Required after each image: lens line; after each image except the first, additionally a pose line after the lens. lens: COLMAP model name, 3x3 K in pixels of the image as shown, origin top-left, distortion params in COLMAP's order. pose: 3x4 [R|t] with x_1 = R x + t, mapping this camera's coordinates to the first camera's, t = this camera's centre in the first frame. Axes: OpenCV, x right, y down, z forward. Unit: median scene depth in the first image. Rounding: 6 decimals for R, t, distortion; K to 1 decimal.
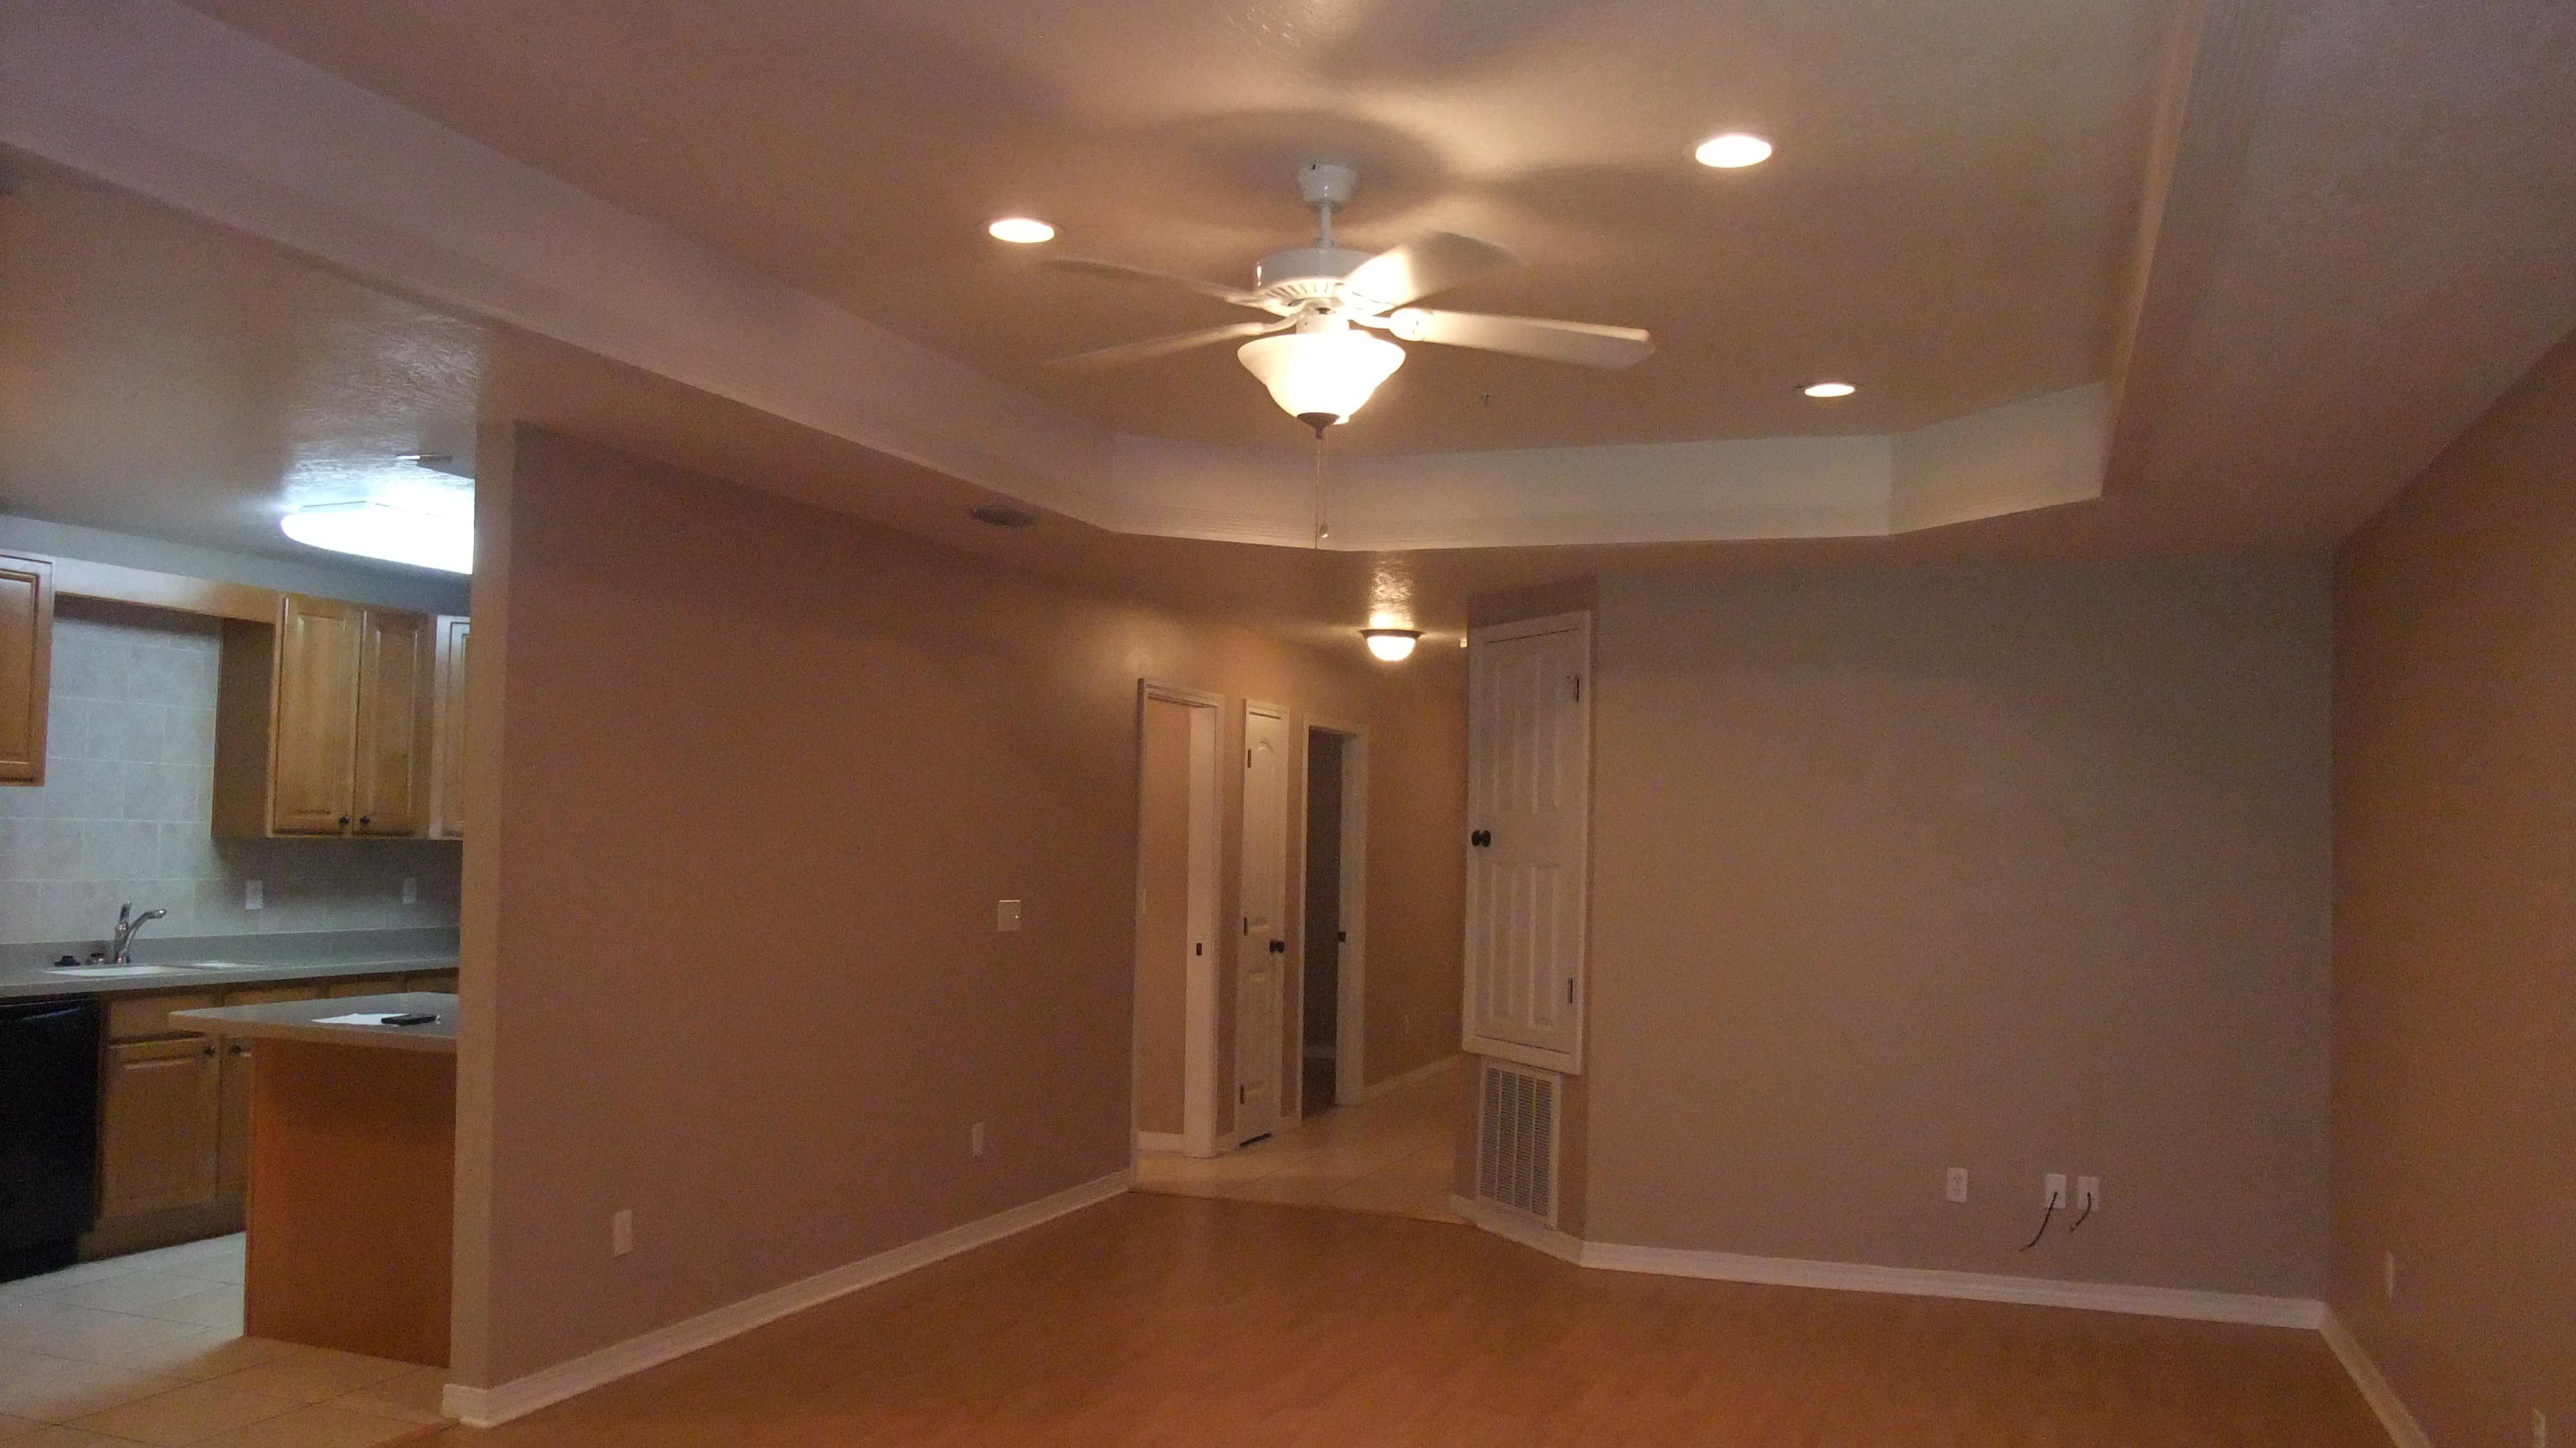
lens RADIAL K [[1966.1, 0, 1292.0], [0, 1966.1, 752.9], [0, 0, 1]] dist [-0.083515, 0.047065]
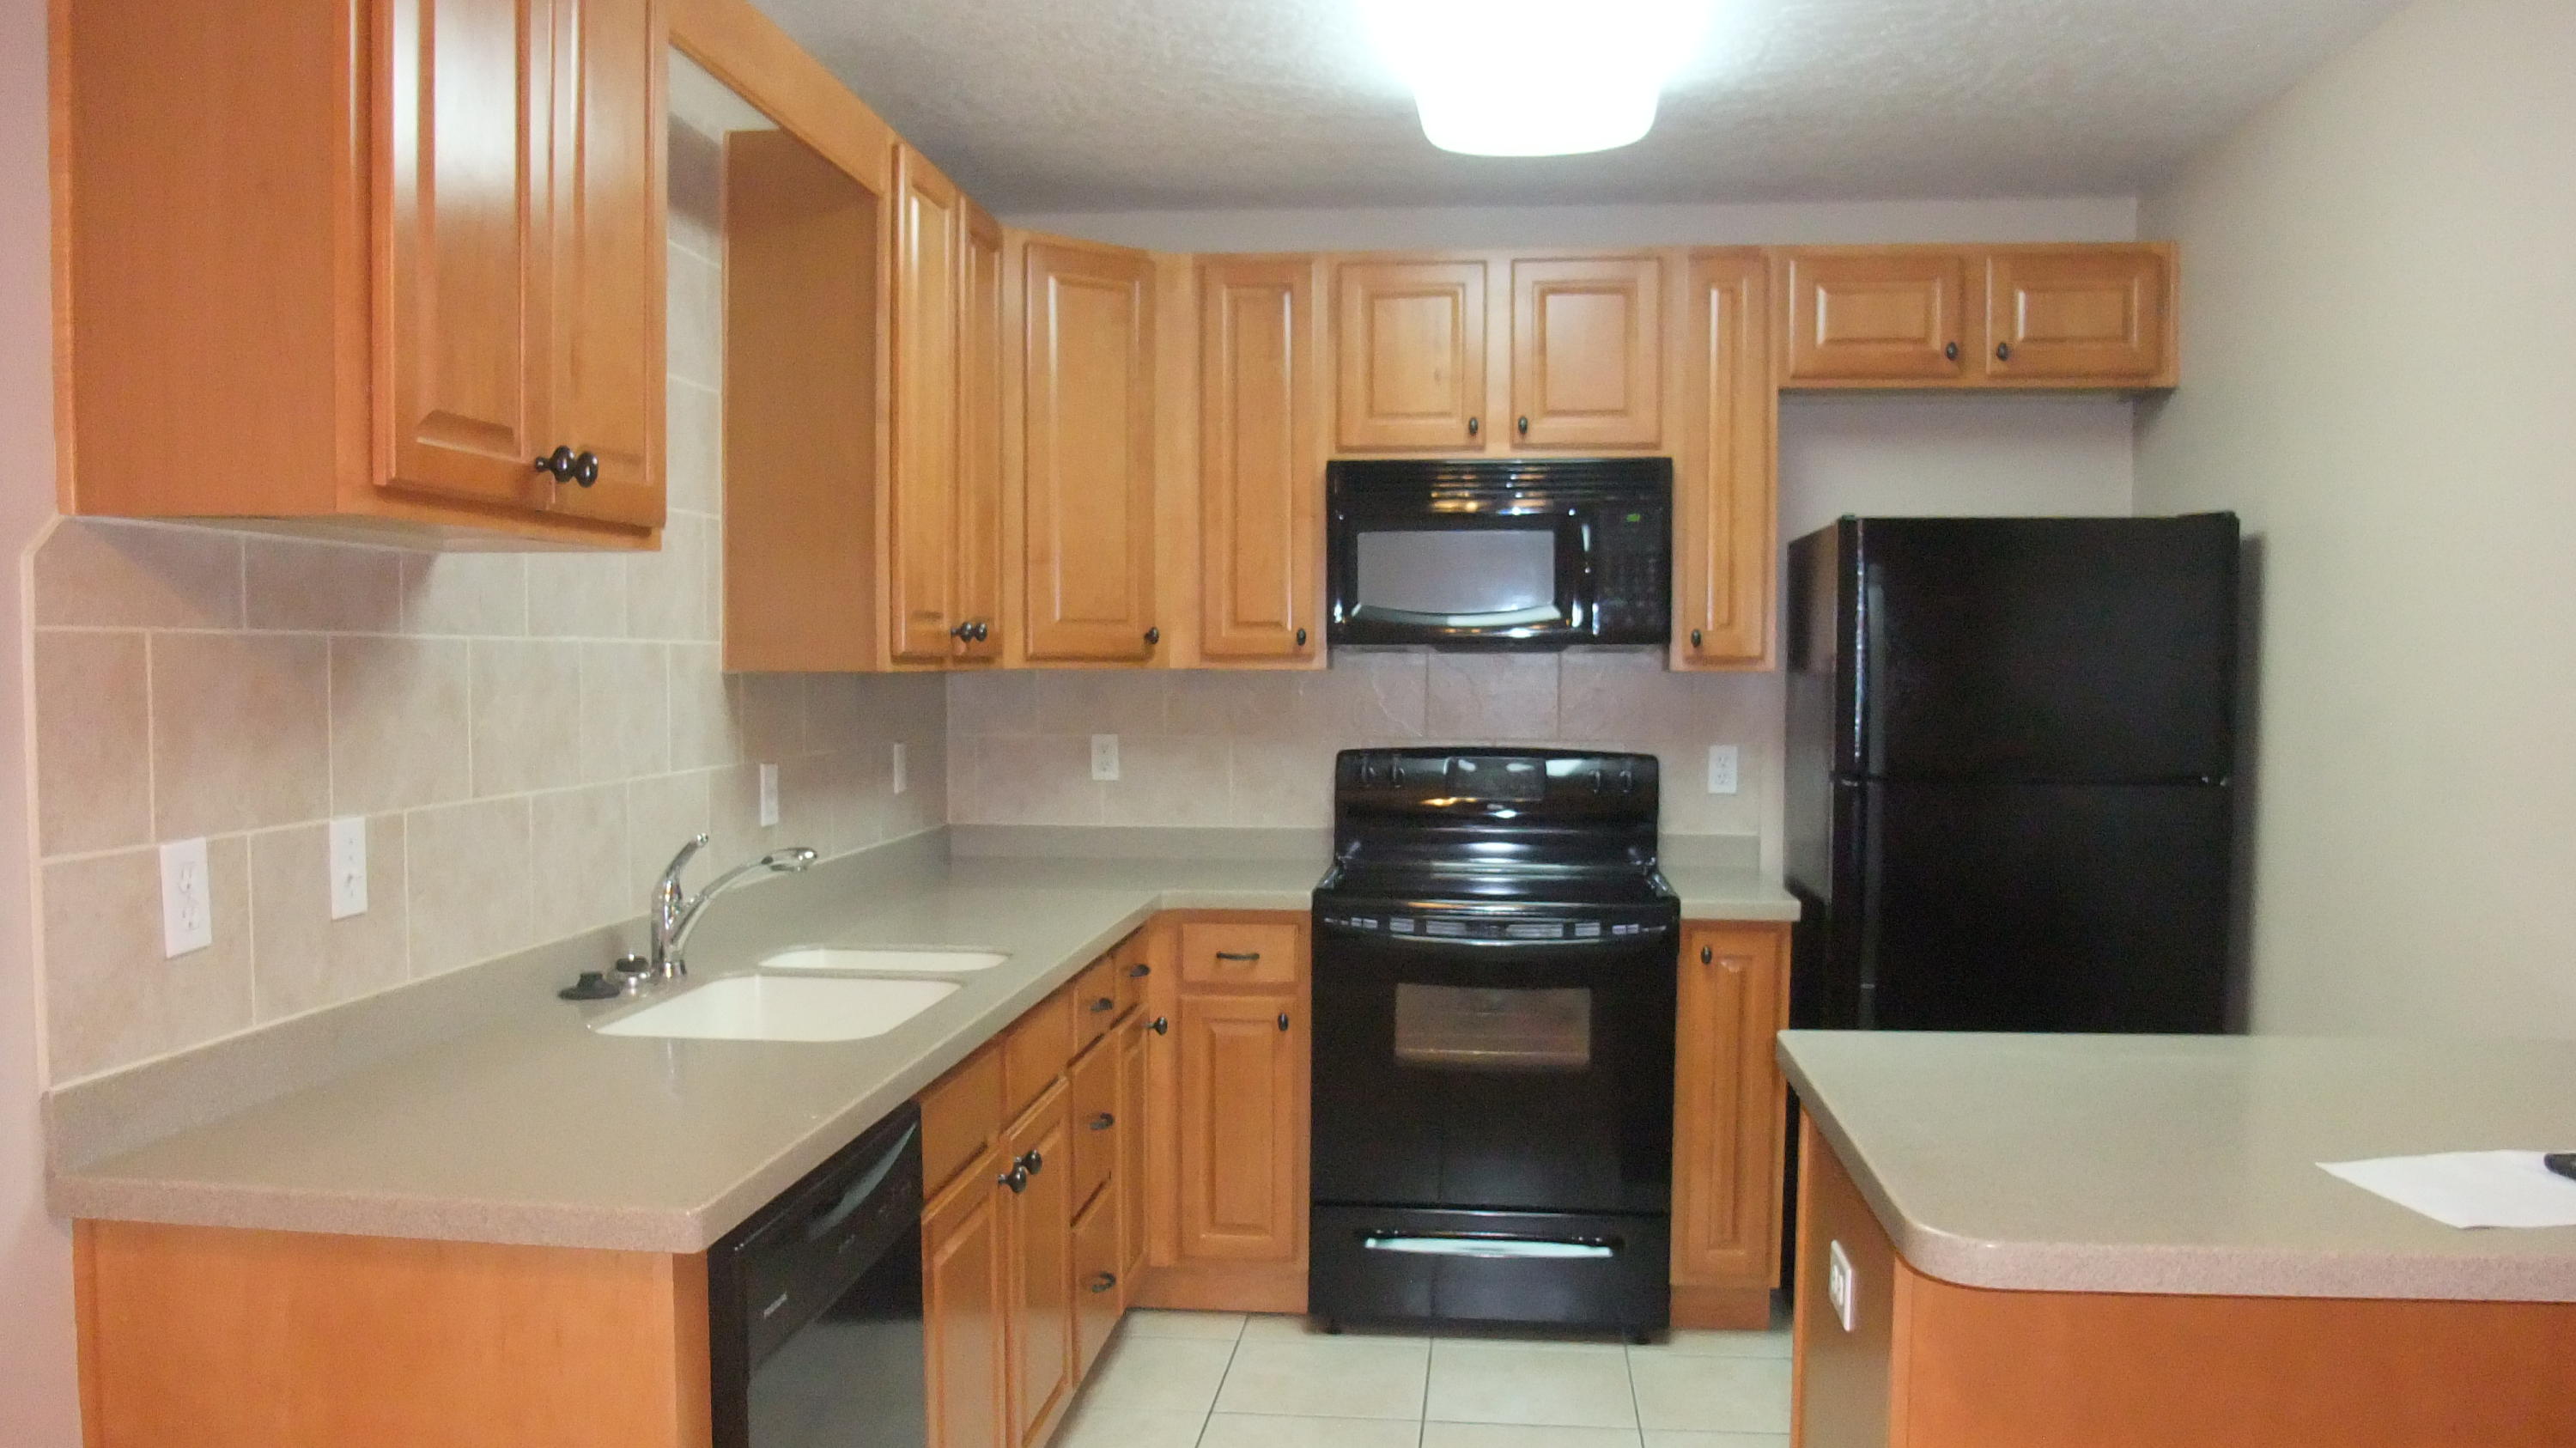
lens RADIAL K [[1966.1, 0, 1292.0], [0, 1966.1, 752.9], [0, 0, 1]] dist [-0.083515, 0.047065]
pose [[0.968959, -0.029622, 0.245442, -0.578447], [0.005835, 0.995259, 0.097082, 0.019247], [-0.247154, -0.092636, 0.964538, 0.551246]]
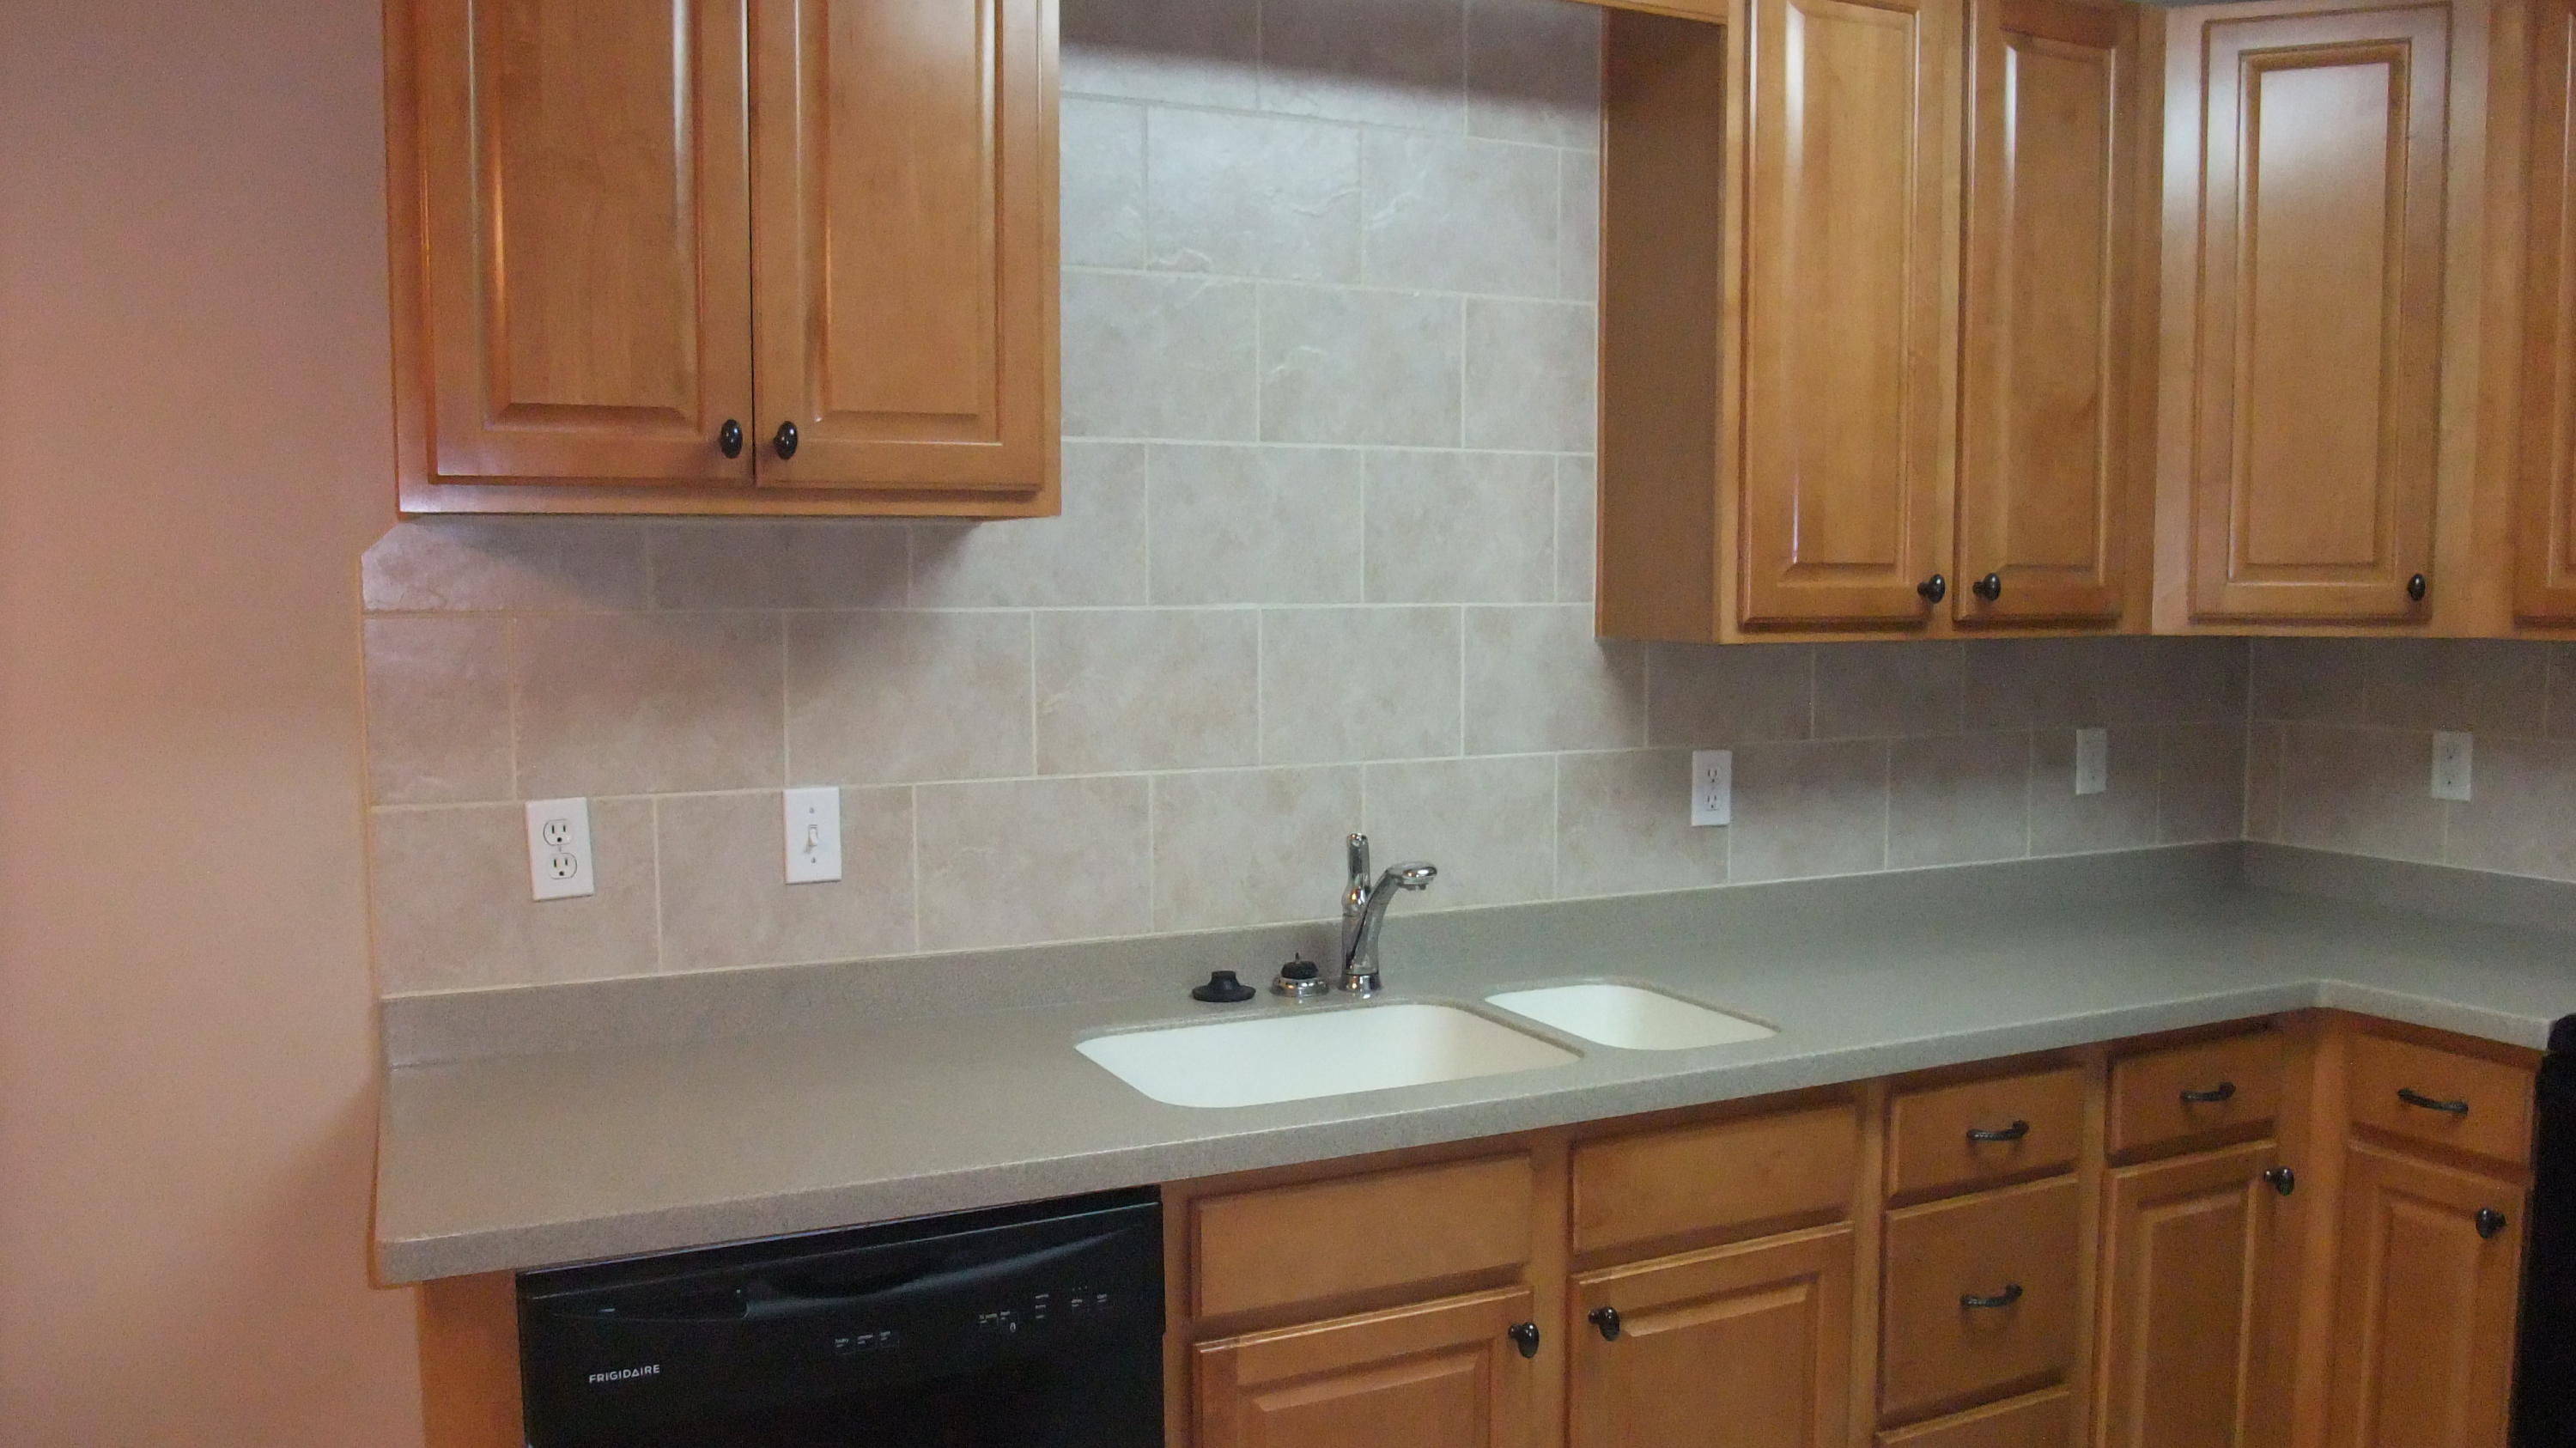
lens RADIAL K [[1966.1, 0, 1292.0], [0, 1966.1, 752.9], [0, 0, 1]] dist [-0.083515, 0.047065]
pose [[0.715670, 0.034995, -0.697561, -0.353452], [0.051063, 0.993450, 0.102228, 0.024153], [0.696570, -0.108781, 0.709195, 0.720790]]
